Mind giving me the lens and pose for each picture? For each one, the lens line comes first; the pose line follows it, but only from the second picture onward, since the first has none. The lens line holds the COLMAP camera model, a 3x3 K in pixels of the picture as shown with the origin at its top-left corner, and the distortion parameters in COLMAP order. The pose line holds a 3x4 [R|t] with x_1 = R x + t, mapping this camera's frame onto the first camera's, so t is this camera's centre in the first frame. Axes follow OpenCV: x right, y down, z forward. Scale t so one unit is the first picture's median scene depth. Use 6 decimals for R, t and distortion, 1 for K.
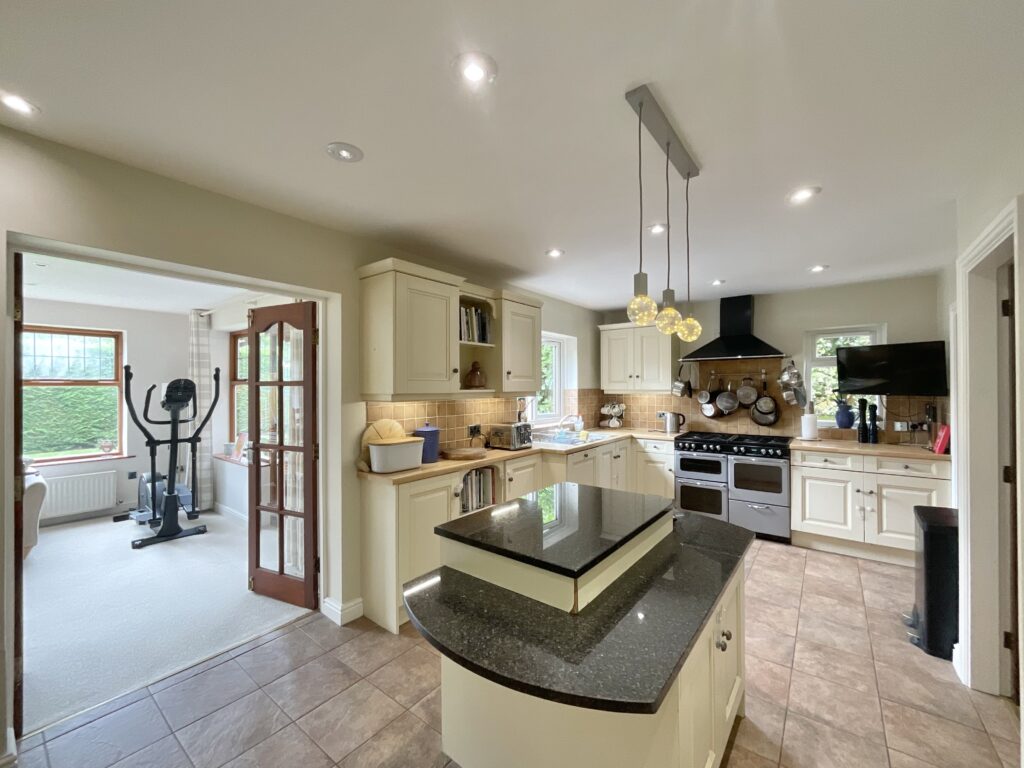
lens RADIAL K [[416.2, 0, 510.1], [0, 416.2, 383.6], [0, 0, 1]] dist [-0.008888, -0.002131]
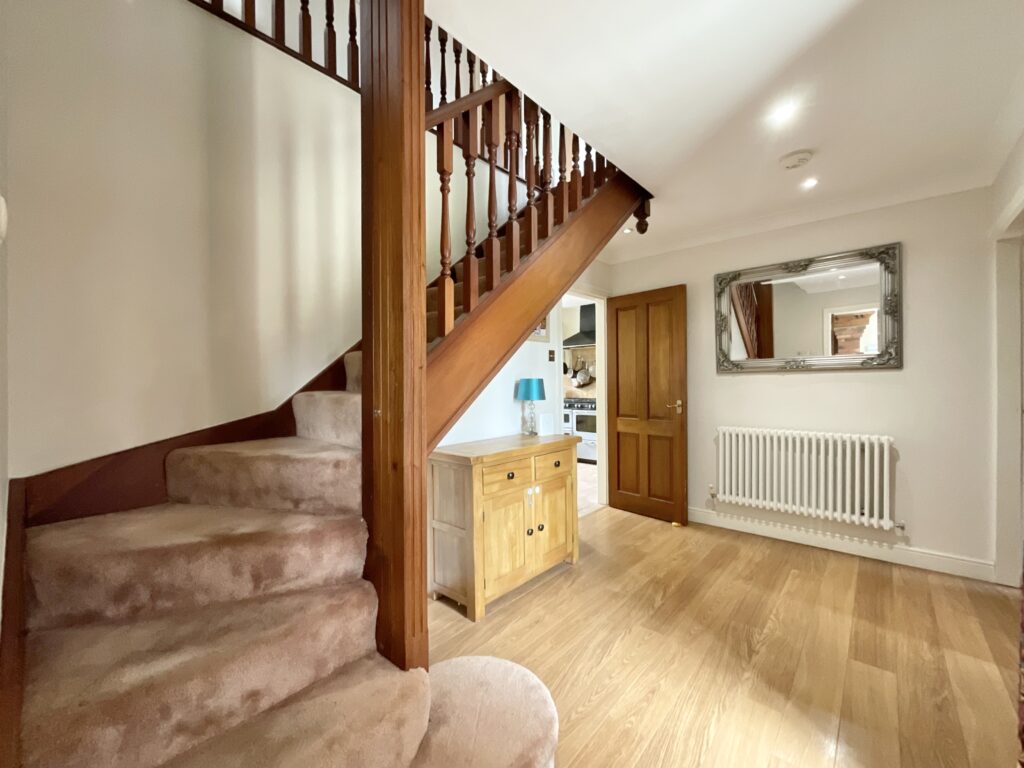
lens RADIAL K [[416.2, 0, 513.0], [0, 416.2, 383.0], [0, 0, 1]] dist [-0.008888, -0.002131]
pose [[0.997722, -0.000959, -0.067452, 0.468763], [0.001942, 0.999893, 0.014515, 0.057559], [0.067431, -0.014613, 0.997617, -0.623747]]
